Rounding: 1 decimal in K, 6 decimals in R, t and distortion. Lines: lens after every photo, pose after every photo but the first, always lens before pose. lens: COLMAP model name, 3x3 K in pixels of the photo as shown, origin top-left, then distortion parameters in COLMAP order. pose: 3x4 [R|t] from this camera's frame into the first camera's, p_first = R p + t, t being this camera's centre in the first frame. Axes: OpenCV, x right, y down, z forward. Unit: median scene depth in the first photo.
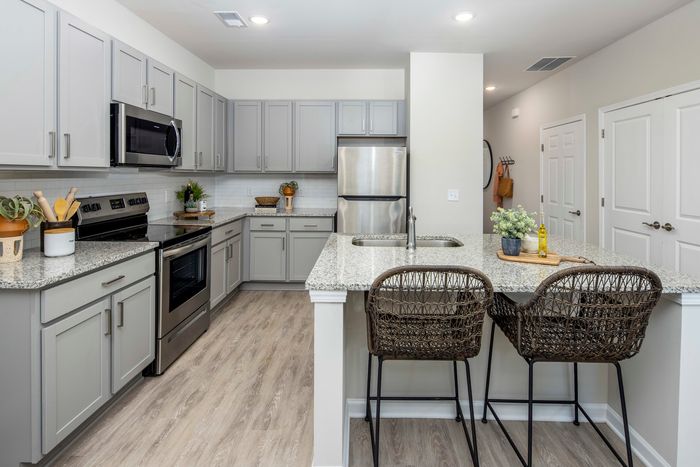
lens RADIAL K [[320.4, 0, 356.3], [0, 320.4, 177.3], [0, 0, 1]] dist [-0.012150, -0.000217]
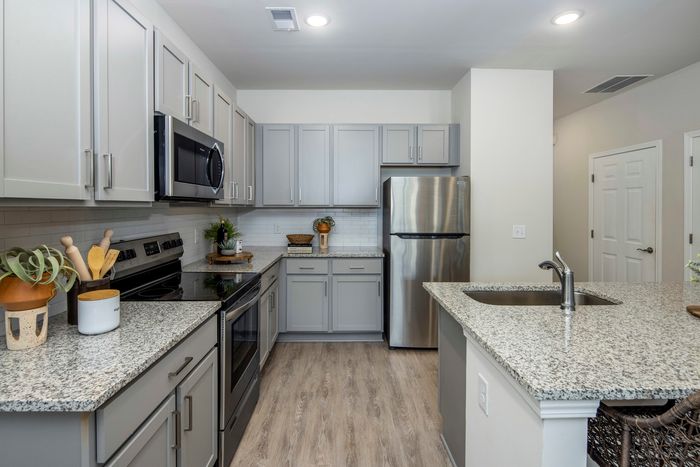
lens RADIAL K [[320.4, 0, 349.3], [0, 320.4, 211.1], [0, 0, 1]] dist [-0.012150, -0.000217]
pose [[0.999775, -0.003930, 0.020868, -0.244870], [0.003838, 0.999983, 0.004448, -0.008484], [-0.020885, -0.004367, 0.999772, 0.180874]]
